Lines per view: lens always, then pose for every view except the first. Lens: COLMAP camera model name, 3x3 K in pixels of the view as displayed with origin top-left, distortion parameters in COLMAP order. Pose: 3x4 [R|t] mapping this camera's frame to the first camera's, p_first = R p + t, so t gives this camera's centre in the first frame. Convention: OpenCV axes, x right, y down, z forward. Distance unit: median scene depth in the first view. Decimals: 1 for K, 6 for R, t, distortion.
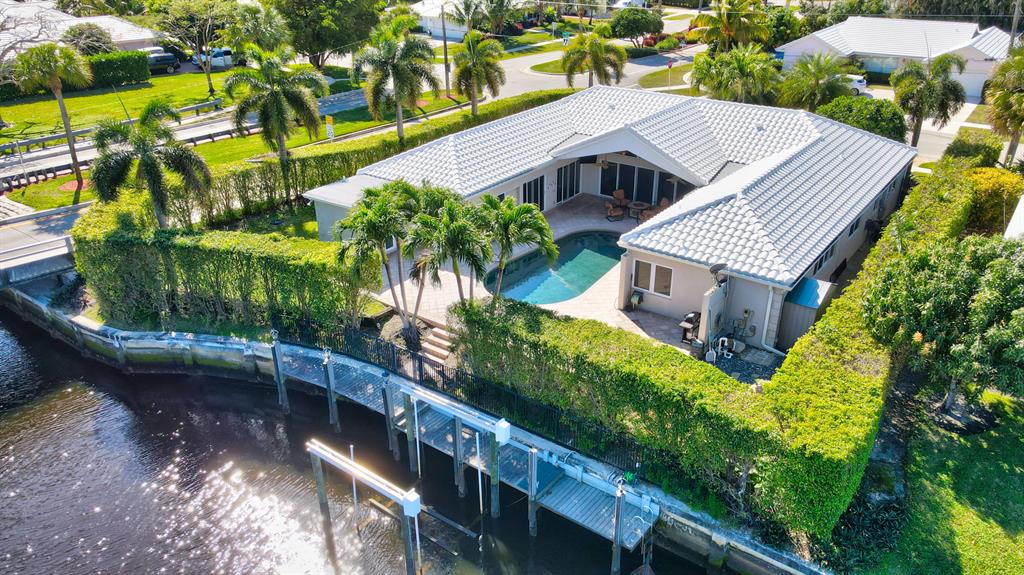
lens RADIAL K [[752.8, 0, 512.0], [0, 752.8, 287.5], [0, 0, 1]] dist [0.012207, 0.008820]
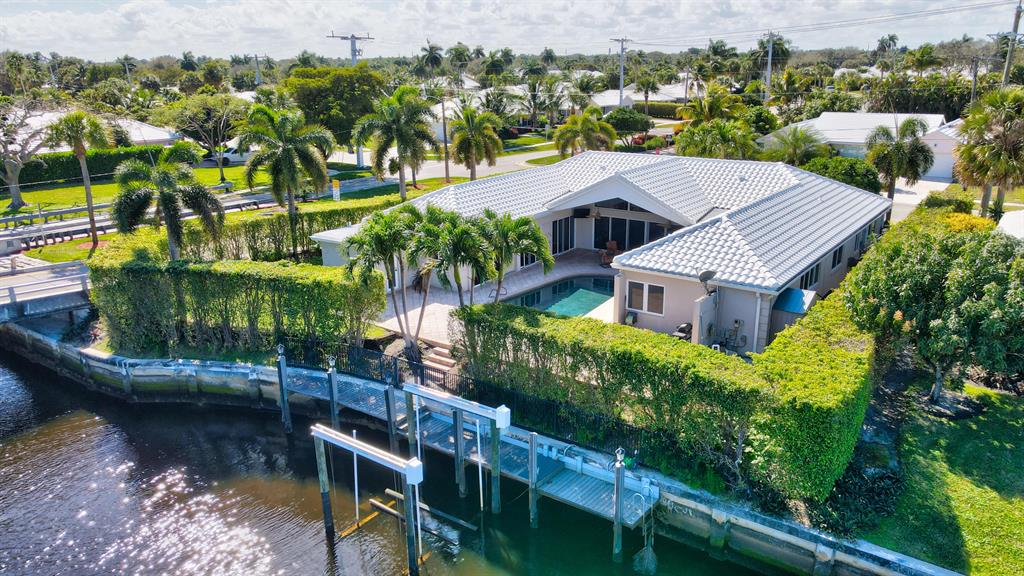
lens RADIAL K [[752.8, 0, 512.0], [0, 752.8, 288.0], [0, 0, 1]] dist [0.012207, 0.008820]
pose [[0.999955, -0.008229, 0.004624, -0.002849], [0.008871, 0.986684, -0.162407, 0.147880], [-0.003226, 0.162441, 0.986713, -0.030502]]
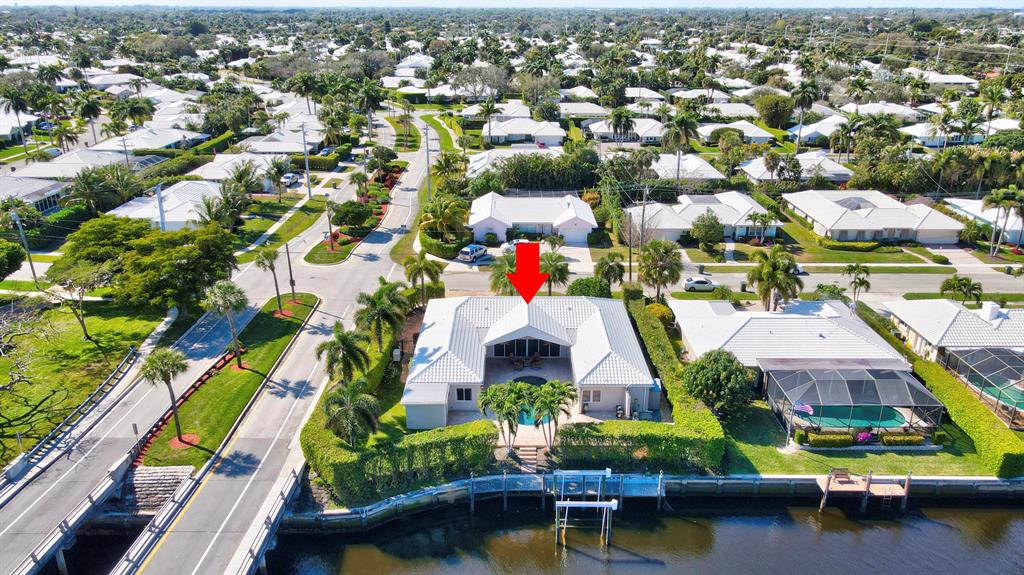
lens RADIAL K [[752.8, 0, 512.0], [0, 752.8, 287.5], [0, 0, 1]] dist [0.012207, 0.008820]
pose [[0.796968, -0.193241, 0.572276, -1.290032], [0.252637, 0.967232, -0.025223, -0.346383], [-0.548650, 0.164680, 0.819673, -0.805841]]
